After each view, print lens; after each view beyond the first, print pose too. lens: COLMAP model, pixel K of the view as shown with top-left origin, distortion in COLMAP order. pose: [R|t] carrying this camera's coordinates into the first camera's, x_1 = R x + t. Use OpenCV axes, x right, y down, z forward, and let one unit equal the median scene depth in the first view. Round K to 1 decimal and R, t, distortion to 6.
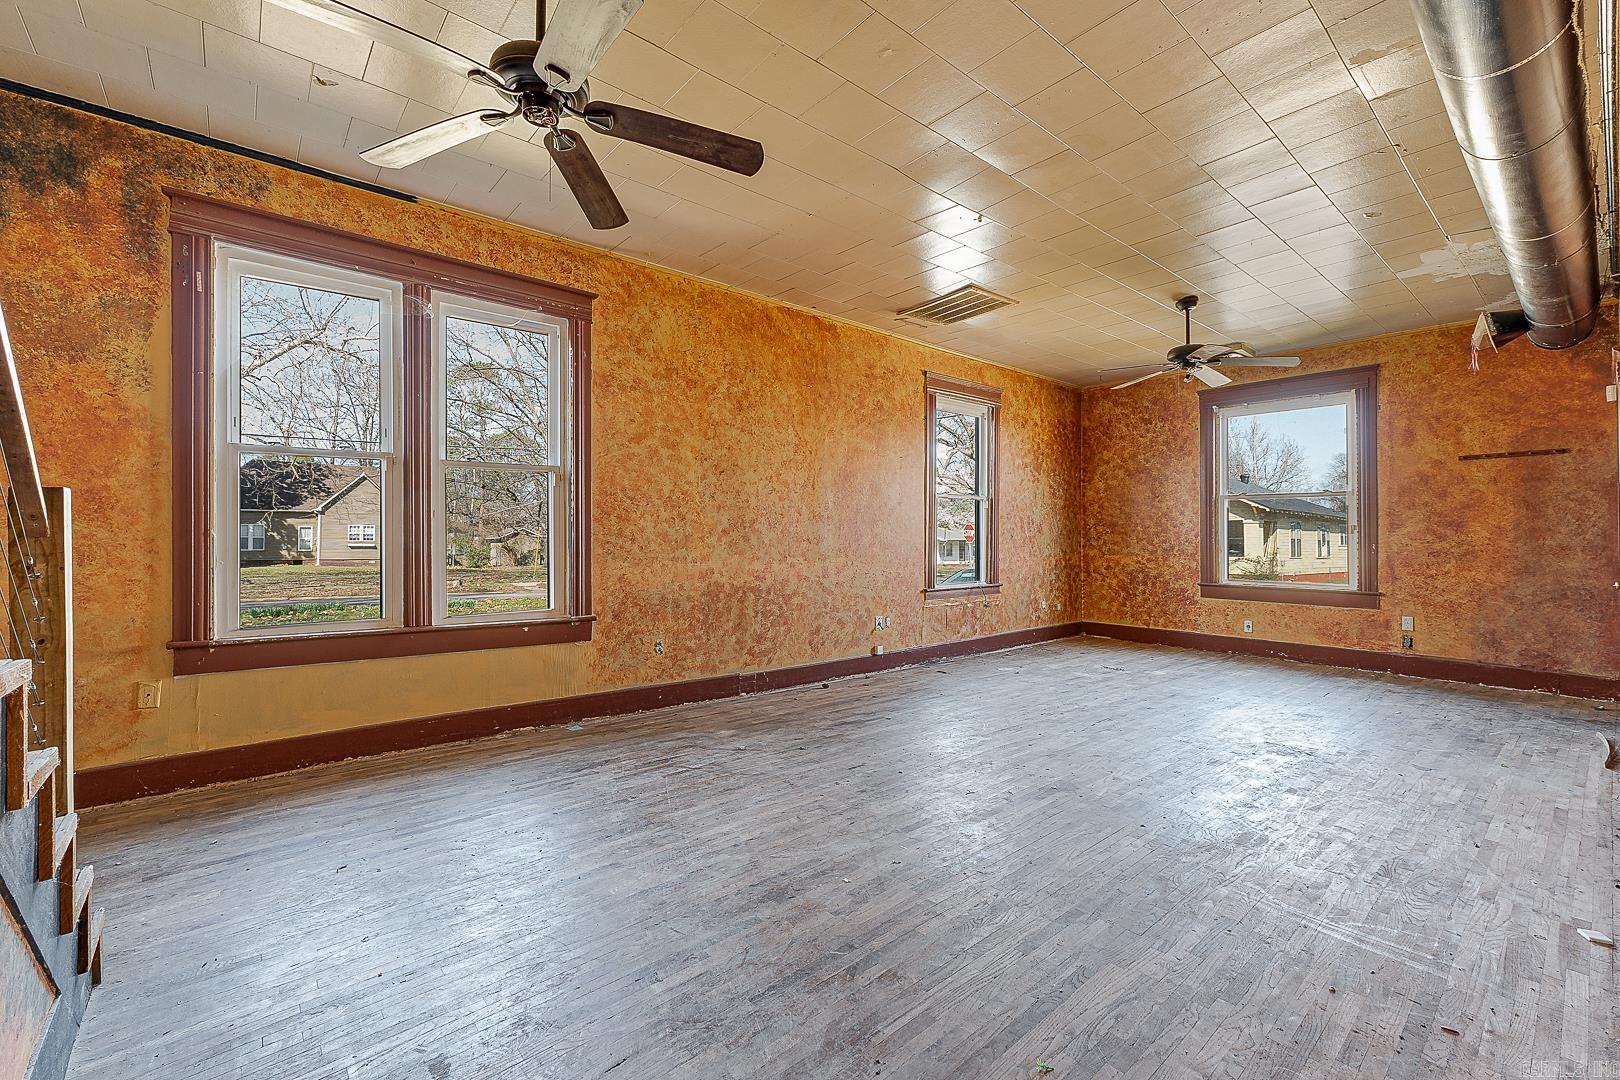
lens RADIAL K [[688.1, 0, 805.3], [0, 688.1, 519.6], [0, 0, 1]] dist [0.005960, -0.001549]
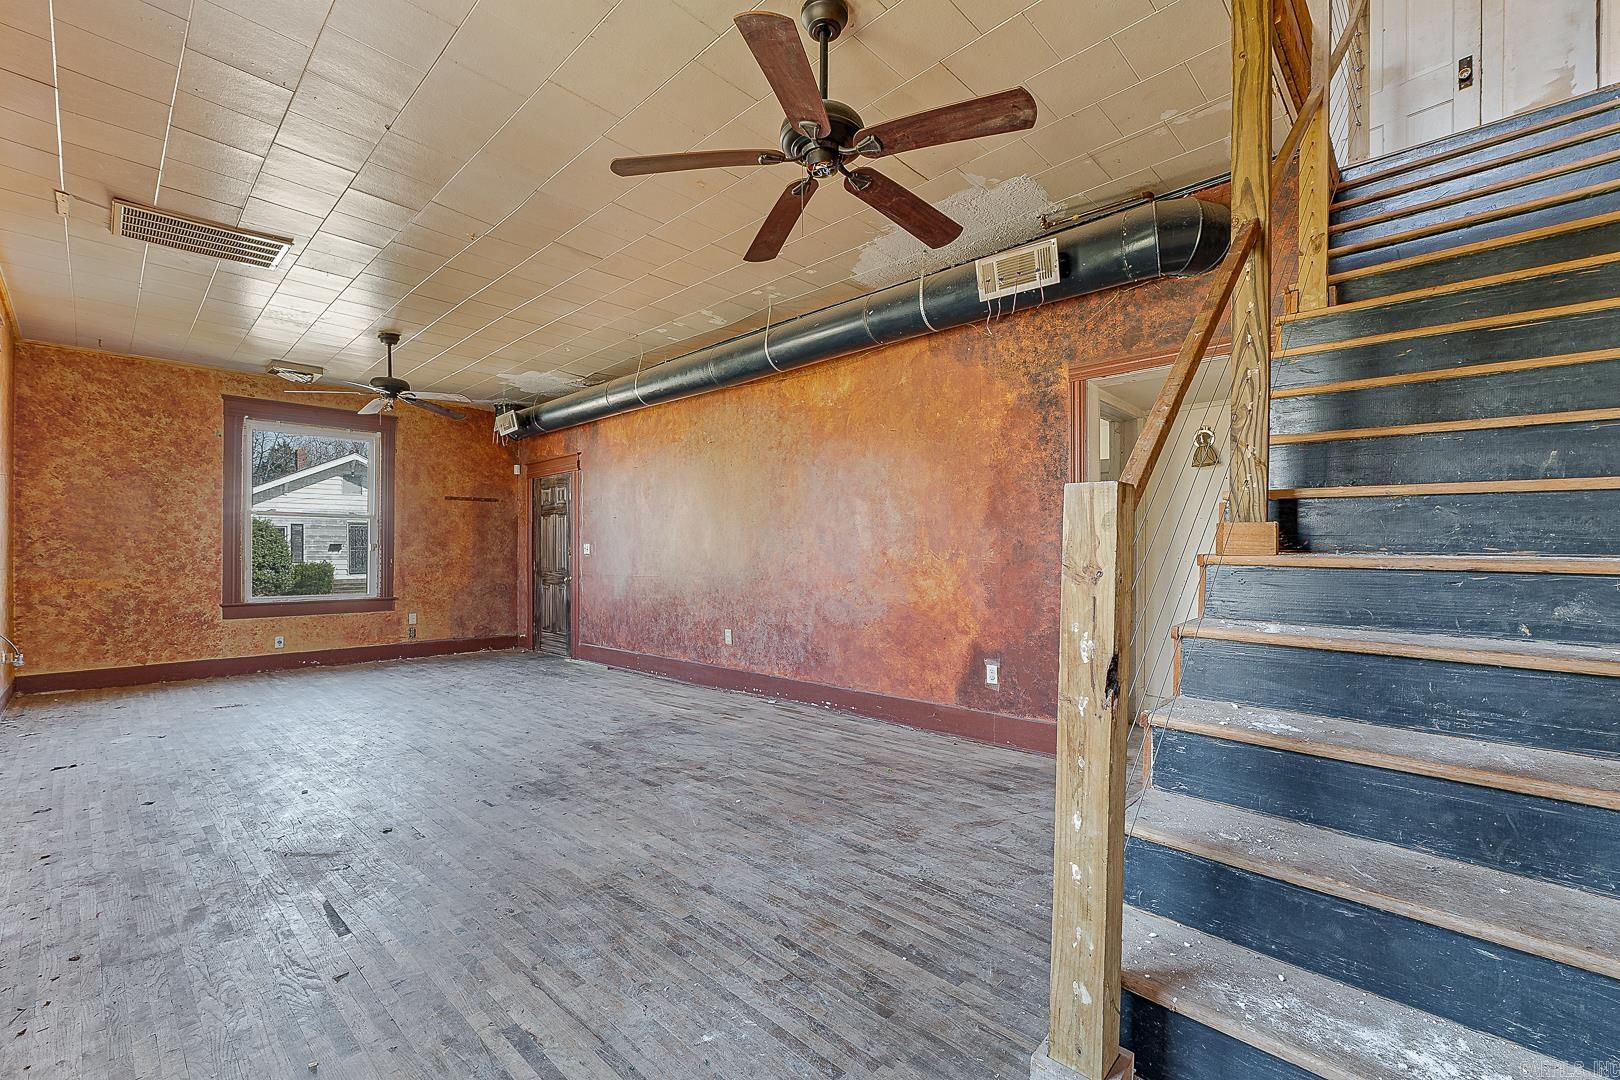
lens RADIAL K [[688.1, 0, 802.8], [0, 688.1, 552.6], [0, 0, 1]] dist [0.005960, -0.001549]
pose [[-0.107299, -0.000405, 0.994227, -0.531984], [-0.022356, 0.999748, -0.002005, 0.009922], [-0.993975, -0.022442, -0.107281, 0.412071]]
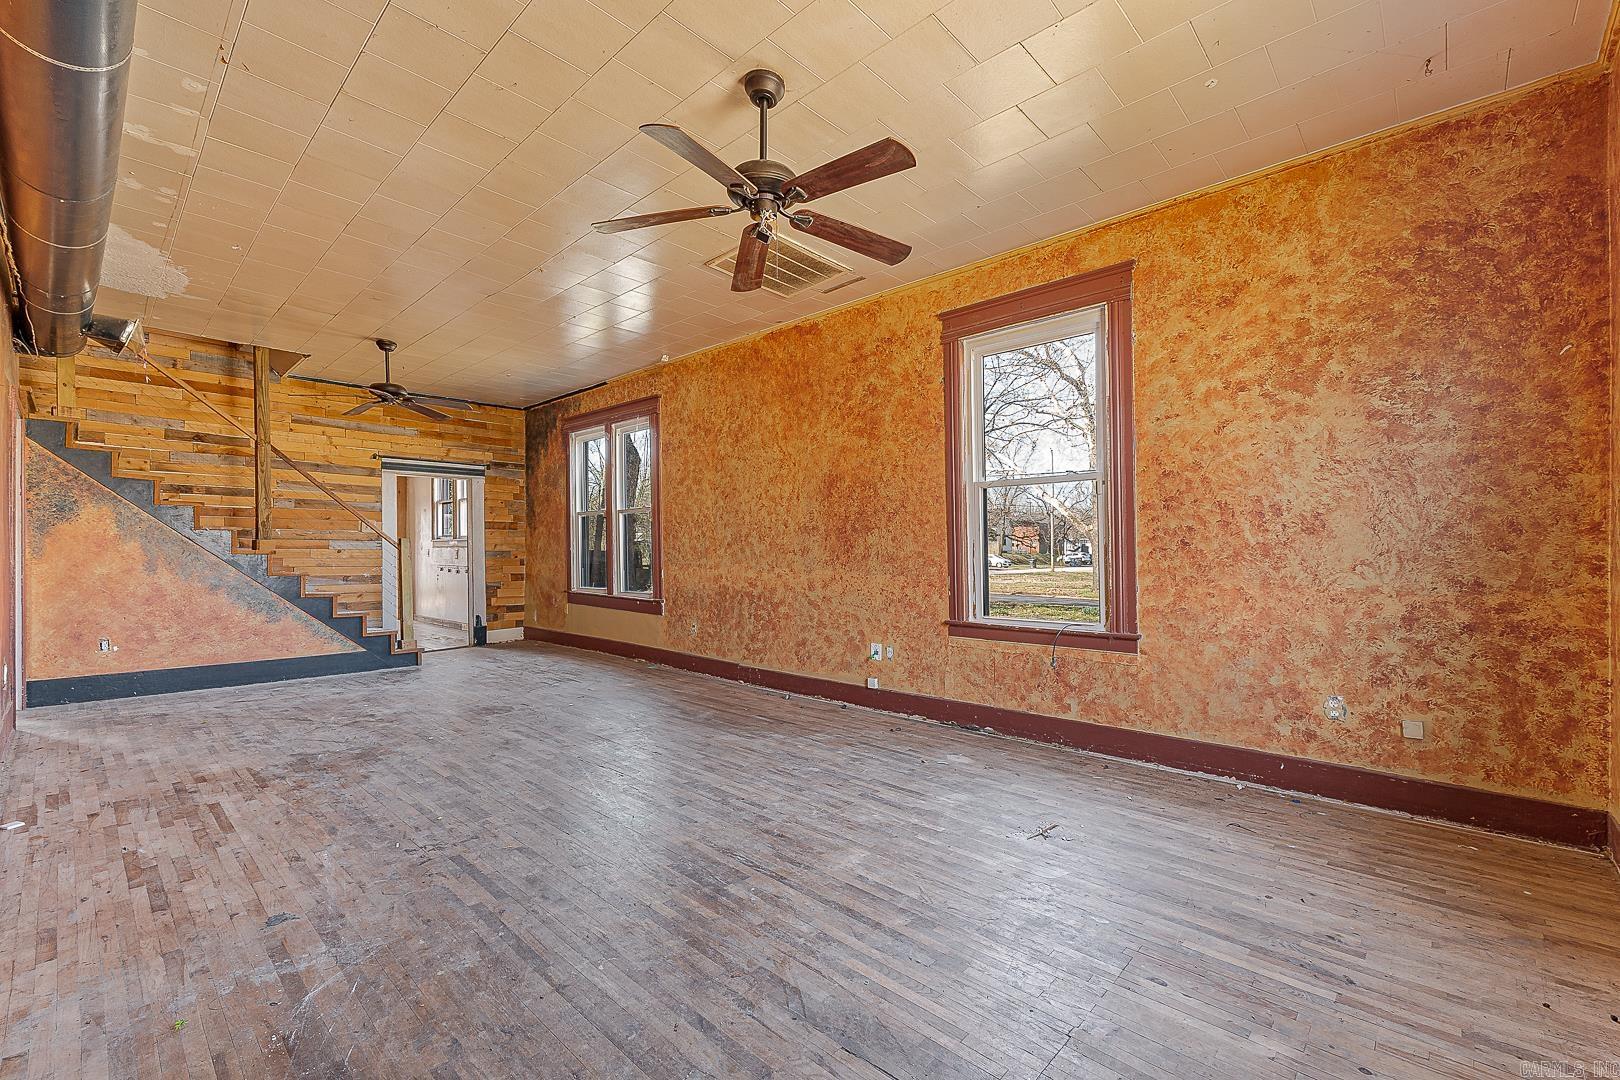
lens RADIAL K [[688.1, 0, 815.9], [0, 688.1, 554.0], [0, 0, 1]] dist [0.005960, -0.001549]
pose [[0.117342, 0.000492, -0.993091, 0.961893], [0.026881, 0.999632, 0.003671, 0.028899], [0.992728, -0.027126, 0.117285, 0.868013]]
